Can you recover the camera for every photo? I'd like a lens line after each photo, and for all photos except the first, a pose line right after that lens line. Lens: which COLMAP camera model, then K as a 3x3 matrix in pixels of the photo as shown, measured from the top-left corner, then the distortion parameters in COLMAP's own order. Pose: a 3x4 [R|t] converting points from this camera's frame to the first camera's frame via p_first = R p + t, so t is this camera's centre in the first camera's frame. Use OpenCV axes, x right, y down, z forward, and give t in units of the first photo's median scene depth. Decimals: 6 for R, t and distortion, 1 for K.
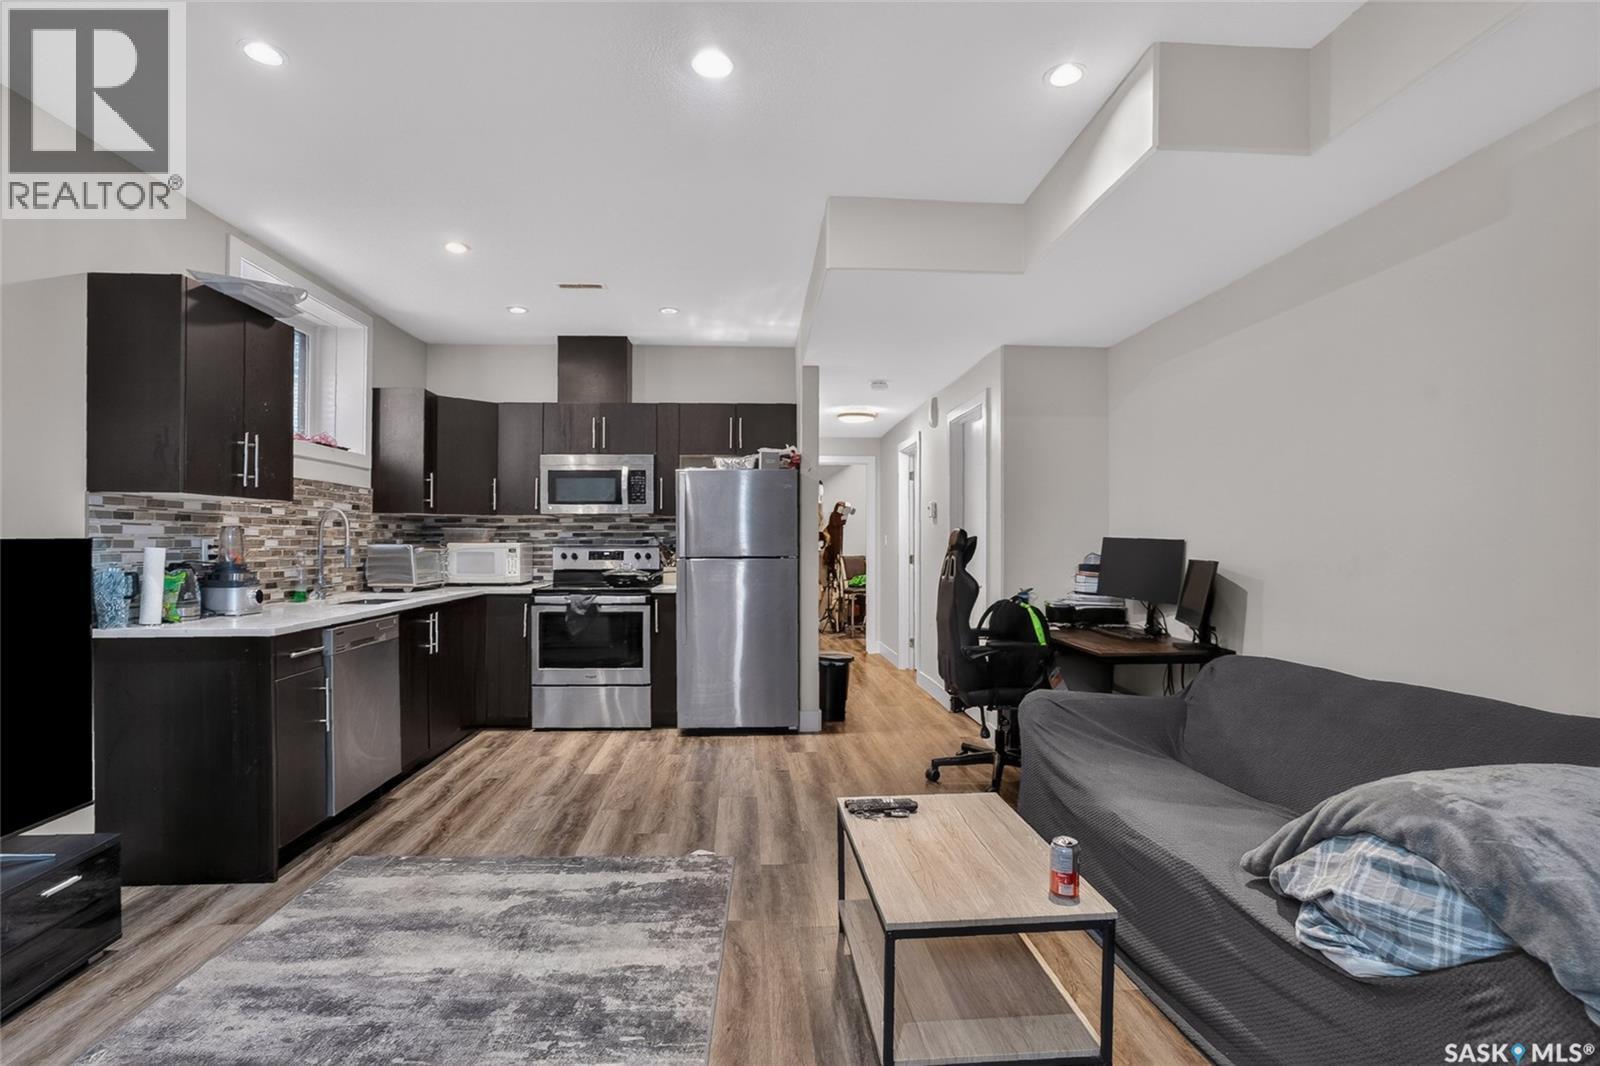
lens RADIAL K [[795.3, 0, 800.0], [0, 795.3, 538.9], [0, 0, 1]] dist [-0.043836, 0.018524]
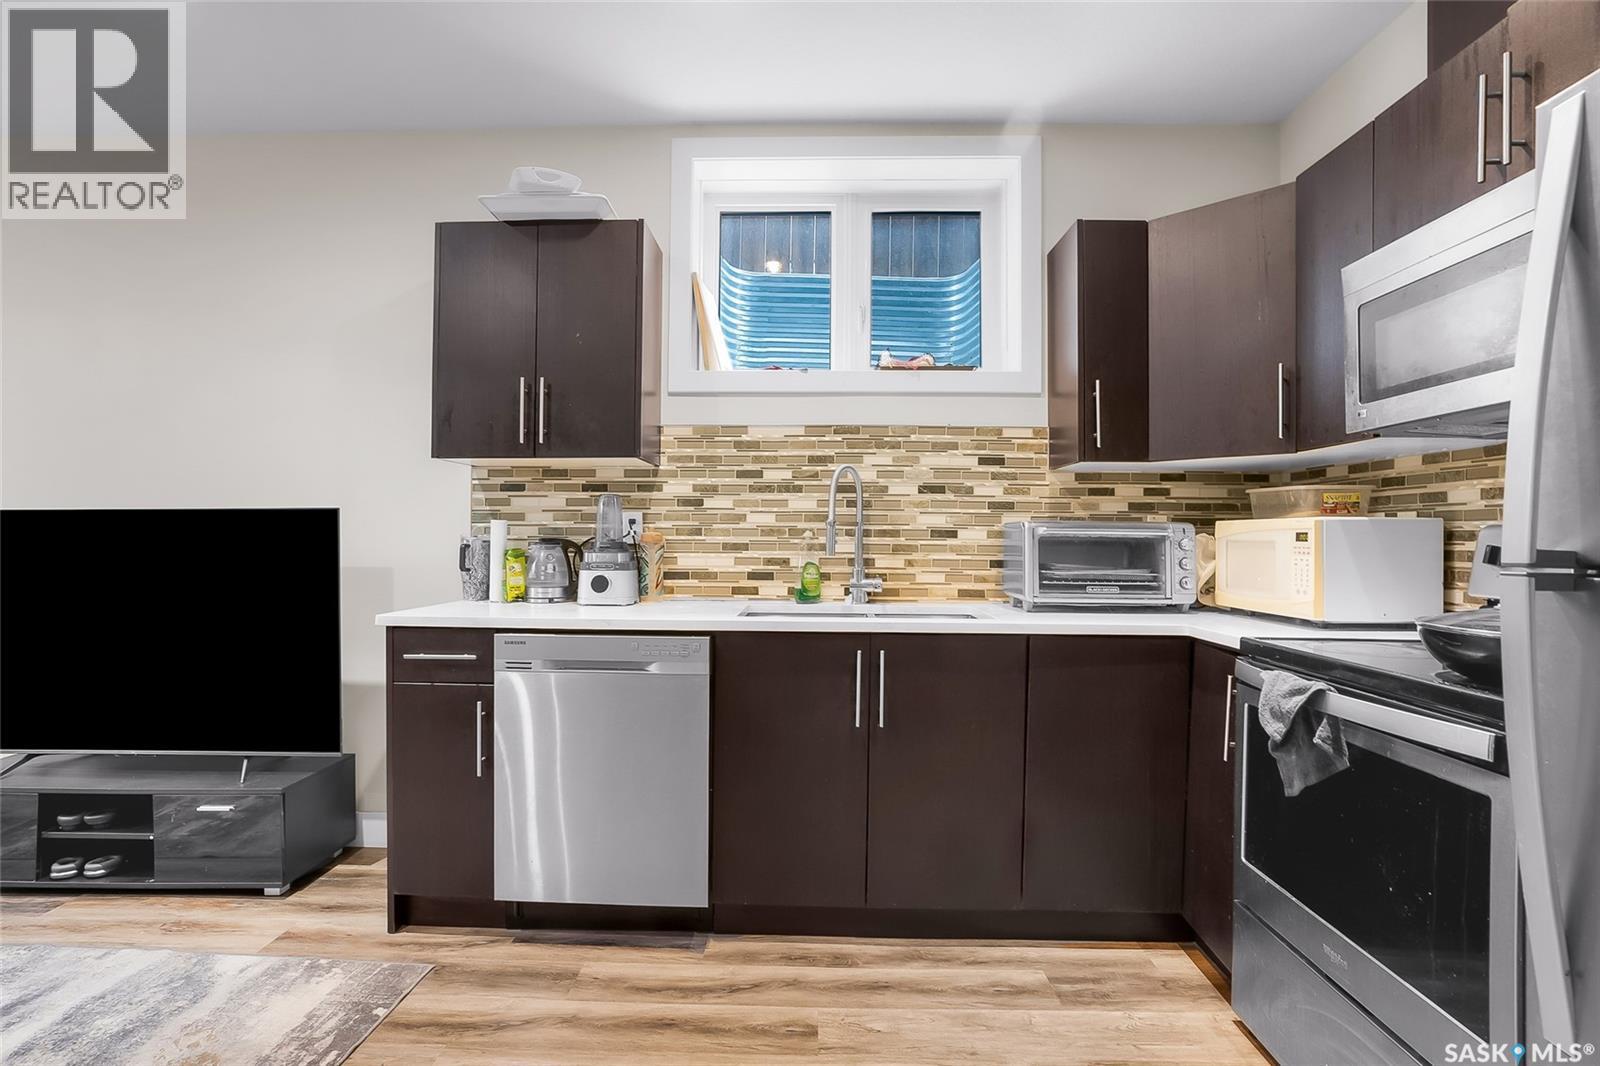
lens RADIAL K [[795.3, 0, 811.0], [0, 795.3, 535.8], [0, 0, 1]] dist [-0.043836, 0.018524]
pose [[-0.092067, -0.001853, -0.995751, 0.063532], [-0.005555, 0.999984, -0.001347, 0.022589], [0.995737, 0.005407, -0.092076, 1.115885]]
